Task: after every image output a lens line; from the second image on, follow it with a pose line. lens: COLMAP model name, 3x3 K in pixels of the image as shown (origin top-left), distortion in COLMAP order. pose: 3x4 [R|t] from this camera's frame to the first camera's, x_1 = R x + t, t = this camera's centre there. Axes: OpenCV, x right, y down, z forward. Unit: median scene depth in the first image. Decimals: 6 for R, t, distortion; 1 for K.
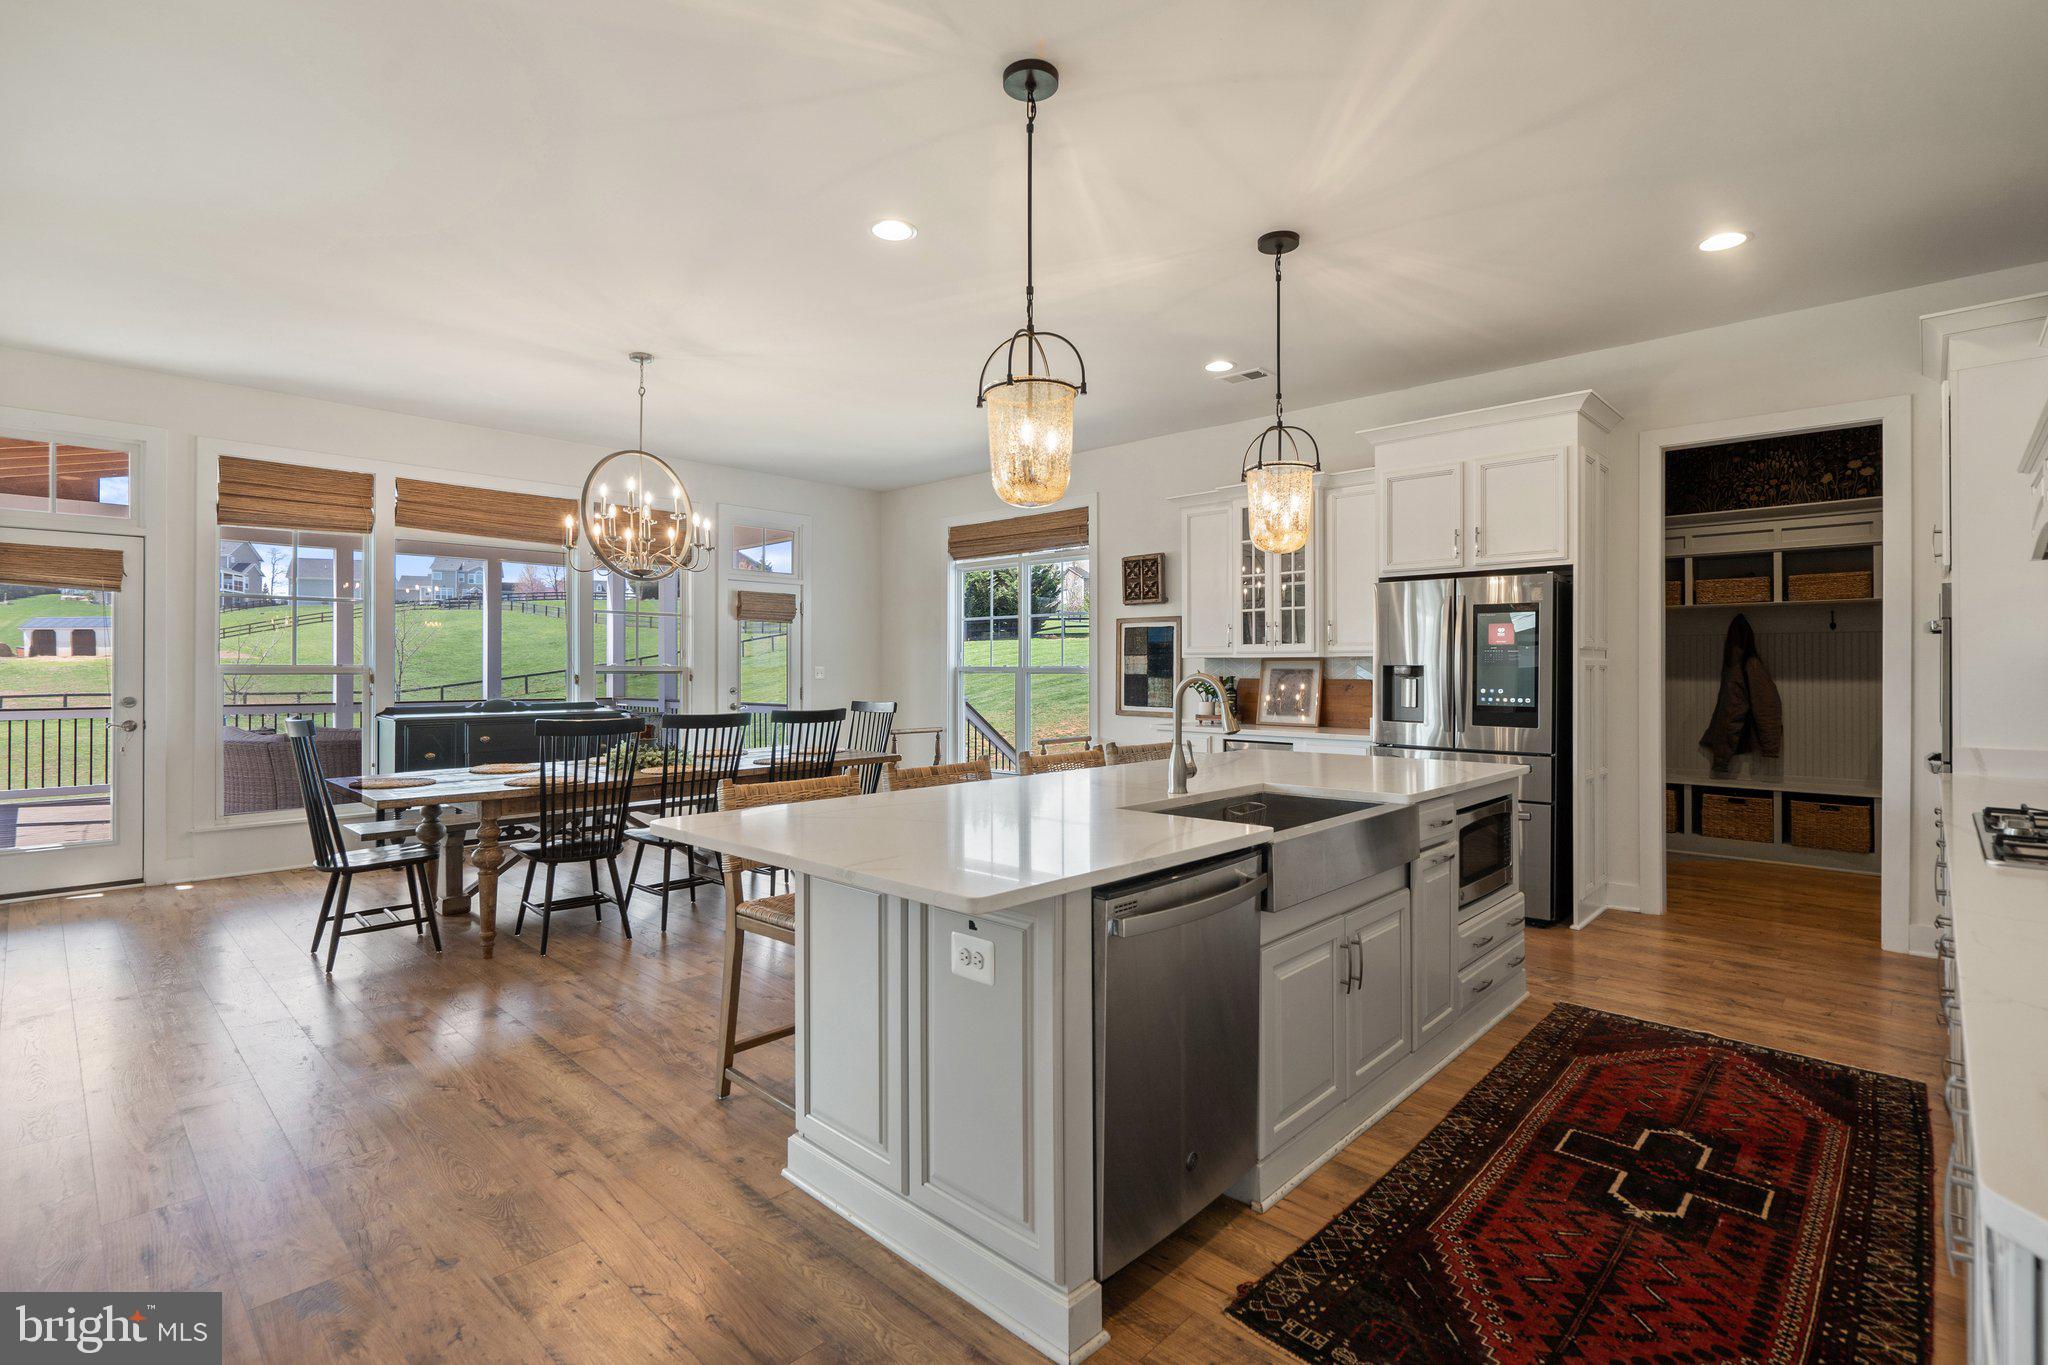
lens RADIAL K [[932.5, 0, 1004.7], [0, 932.5, 678.4], [0, 0, 1]] dist [-0.000806, 0.000133]
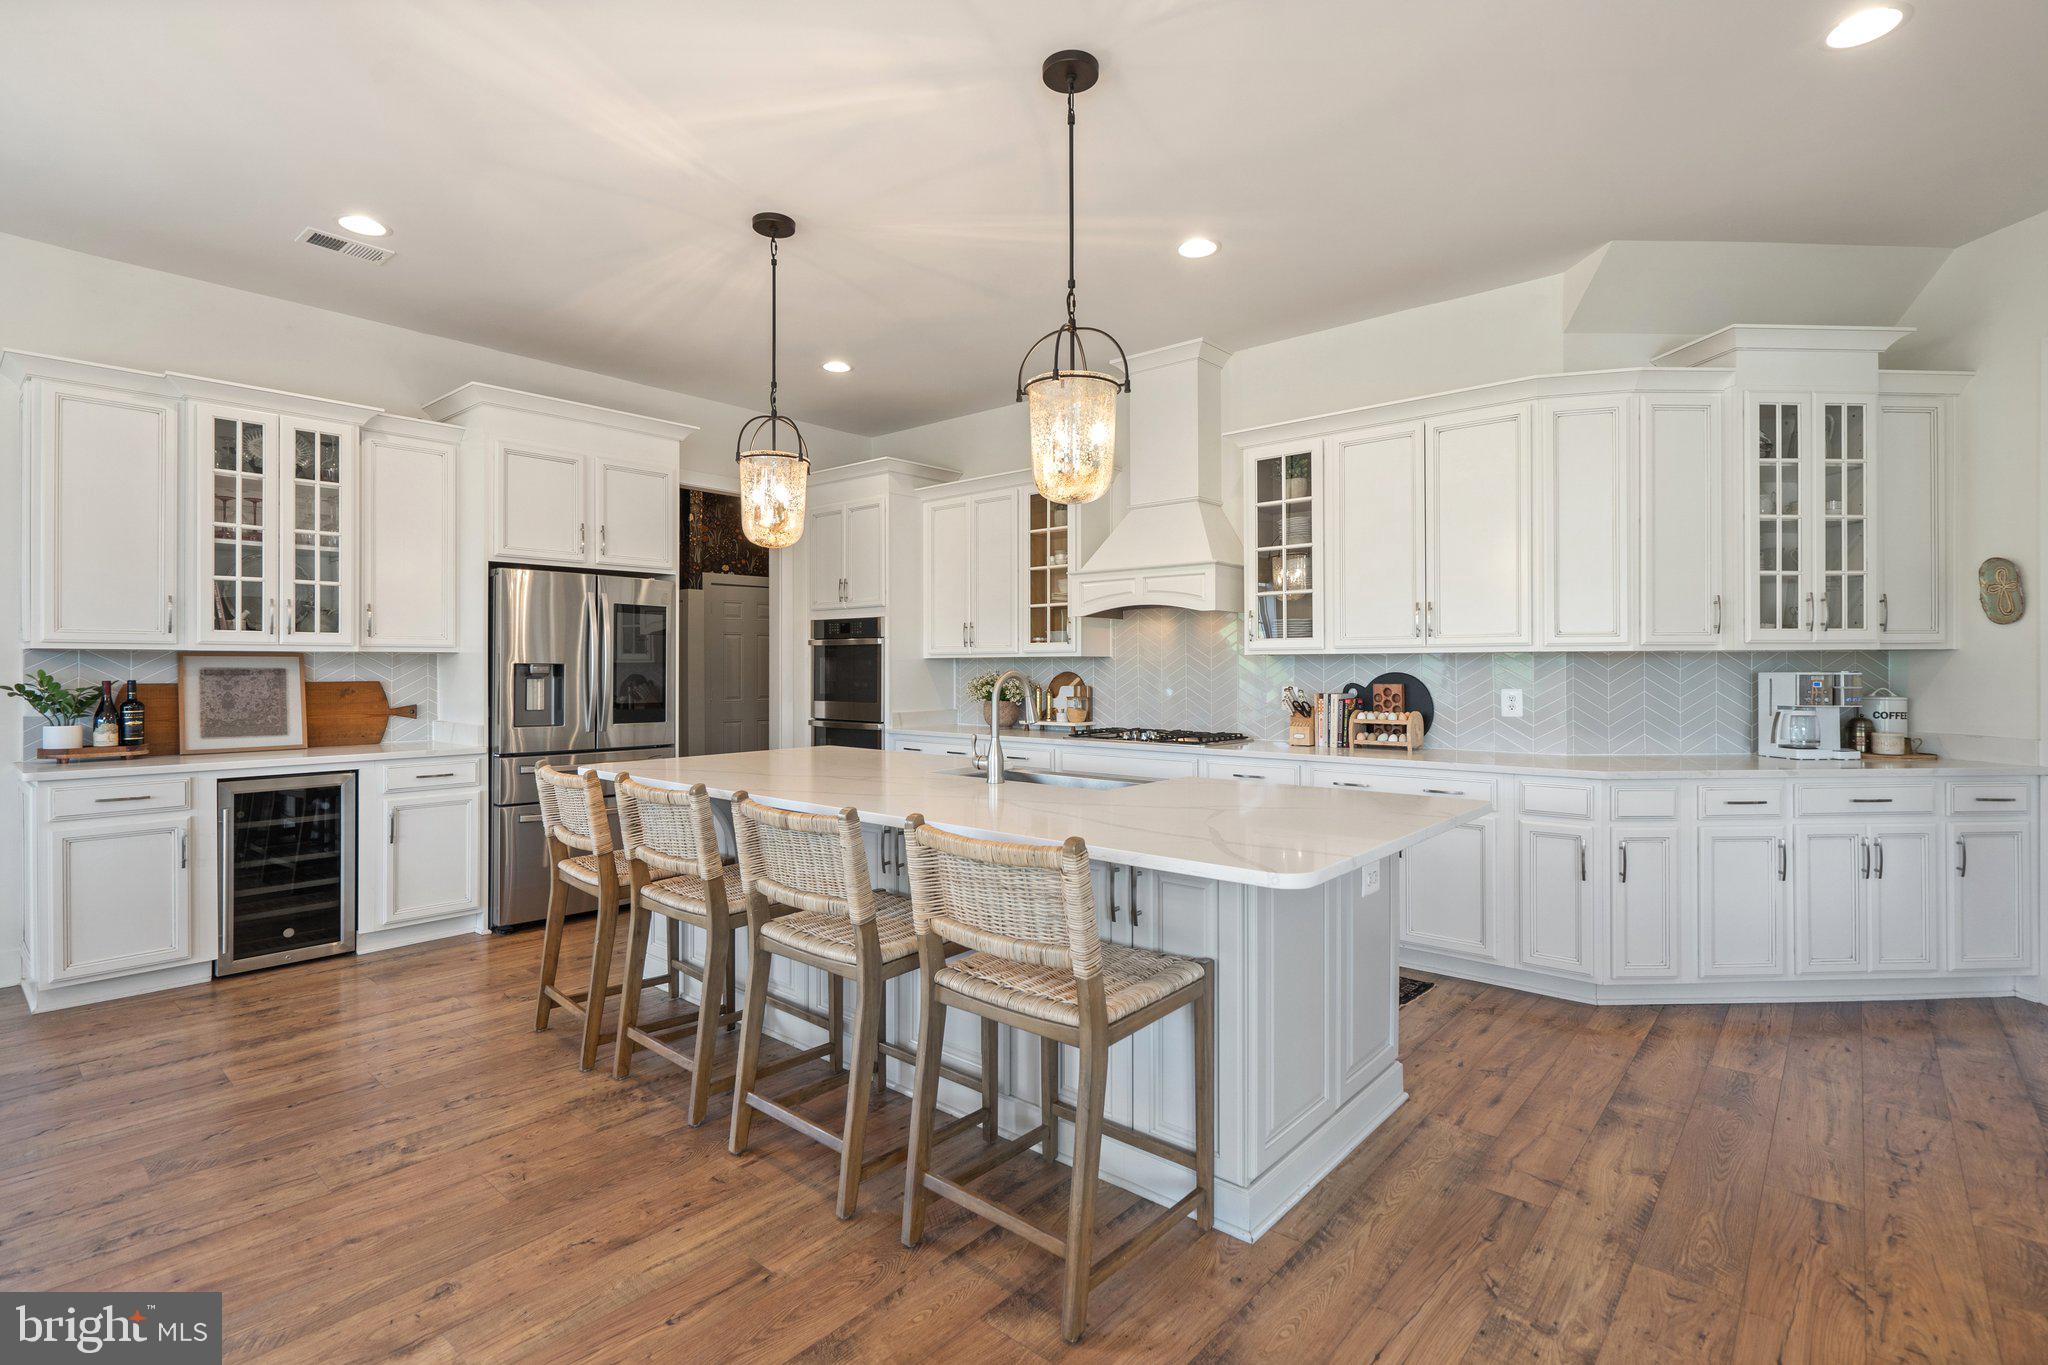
lens RADIAL K [[948.9, 0, 1024.0], [0, 948.9, 682.5], [0, 0, 1]] dist [0.000373, 0.000320]
pose [[-0.039428, -0.016972, 0.999078, -0.537740], [0.011866, 0.999777, 0.017452, -0.006675], [-0.999152, 0.012543, -0.039218, 0.599548]]
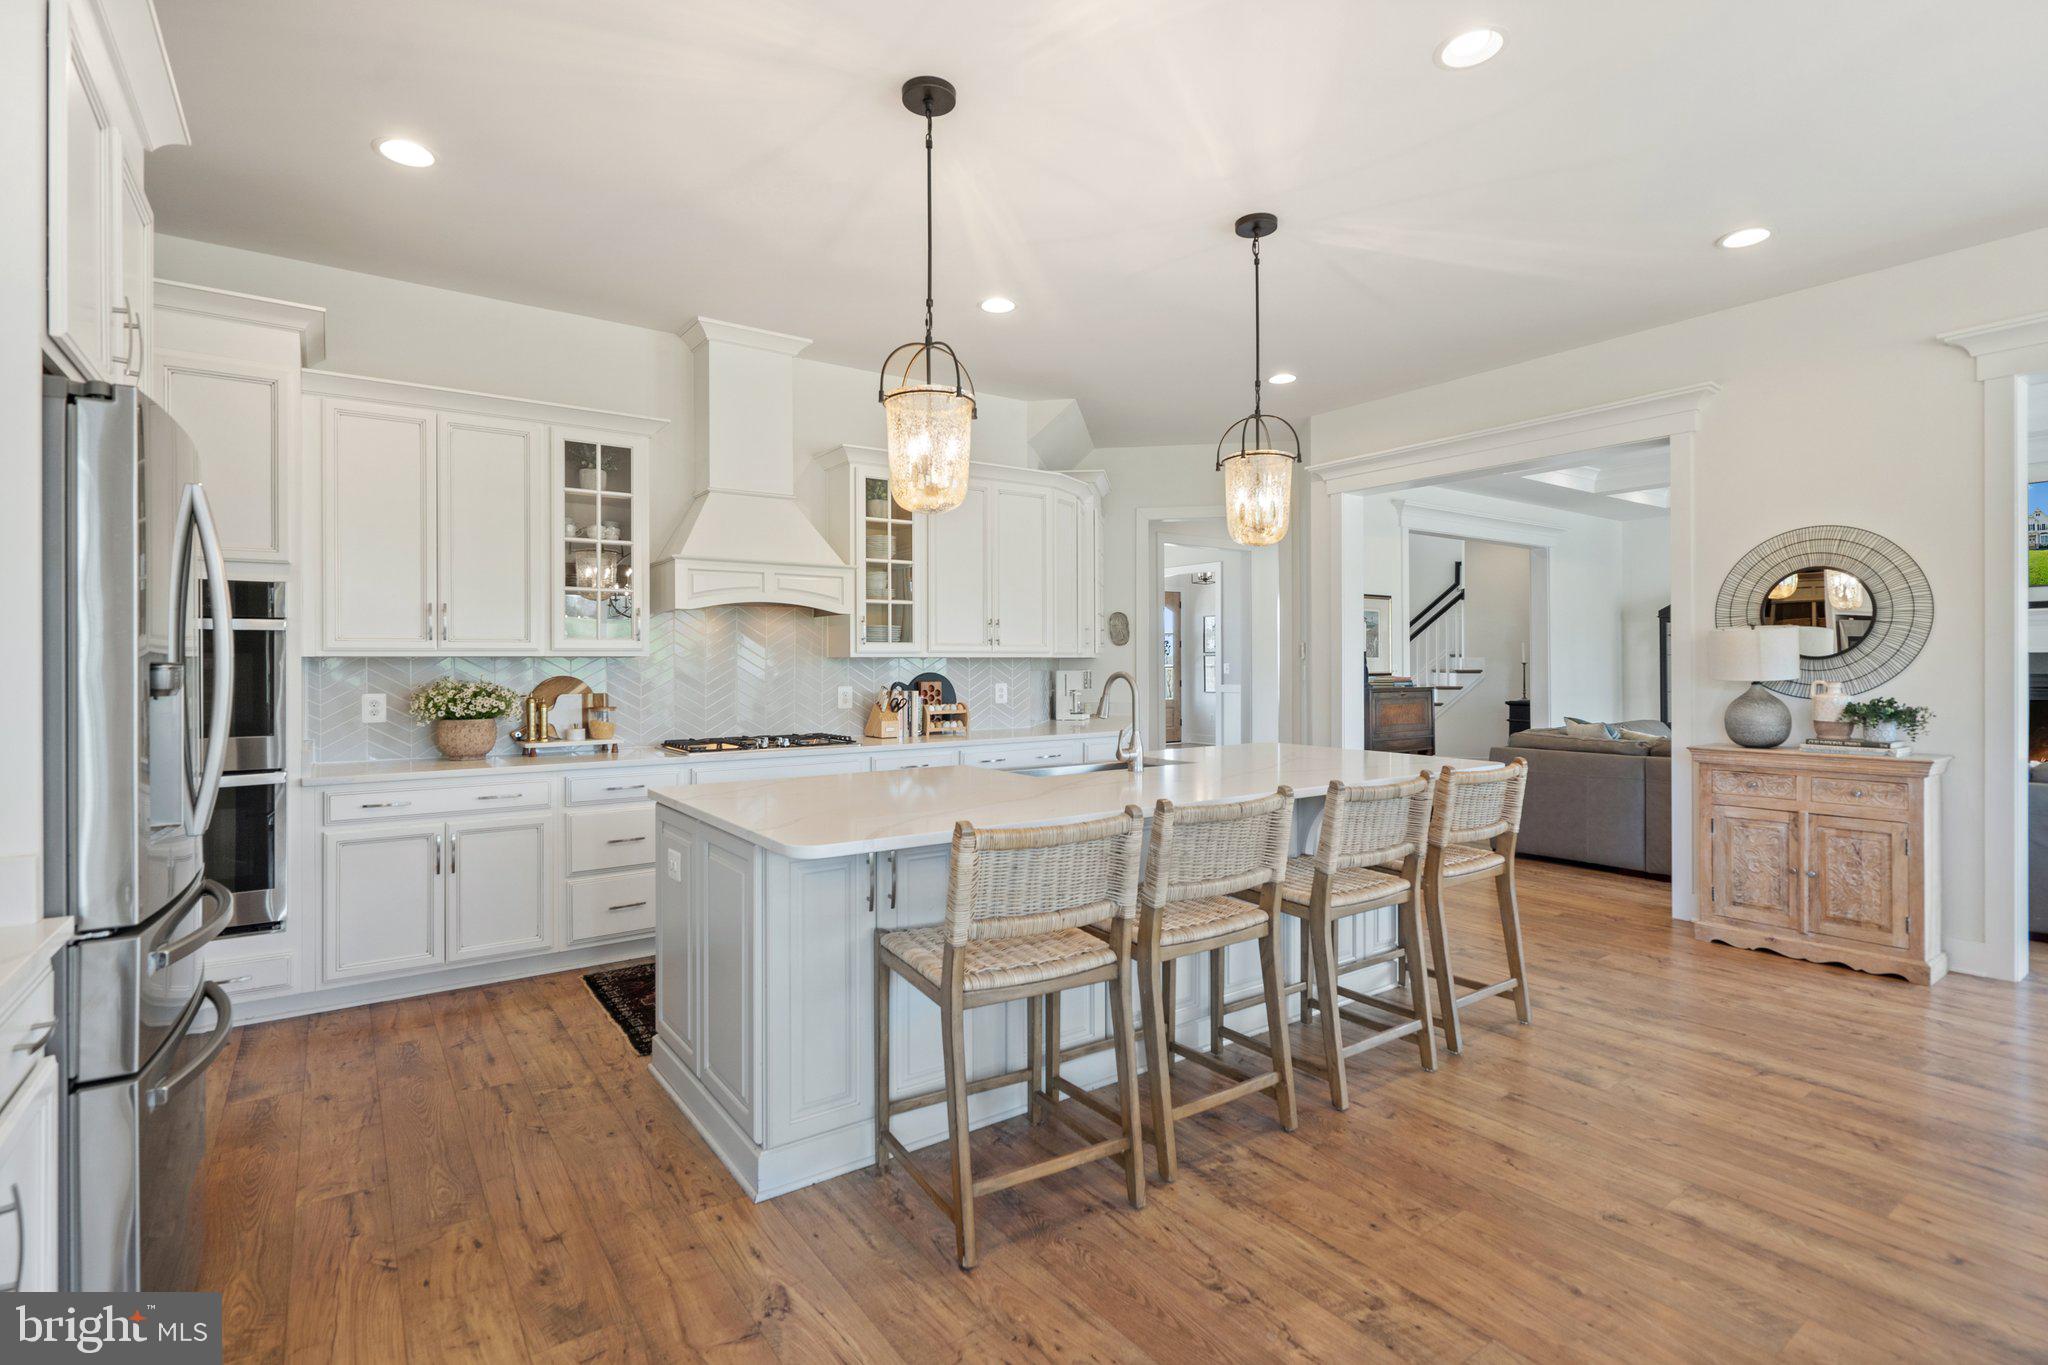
lens RADIAL K [[970.6, 0, 1020.9], [0, 970.6, 636.8], [0, 0, 1]] dist [0.004193, 0.000450]
pose [[-0.982083, 0.011782, 0.188078, 0.048208], [0.006890, 0.999621, -0.026642, -0.006995], [-0.188321, -0.024869, -0.981793, 1.333386]]
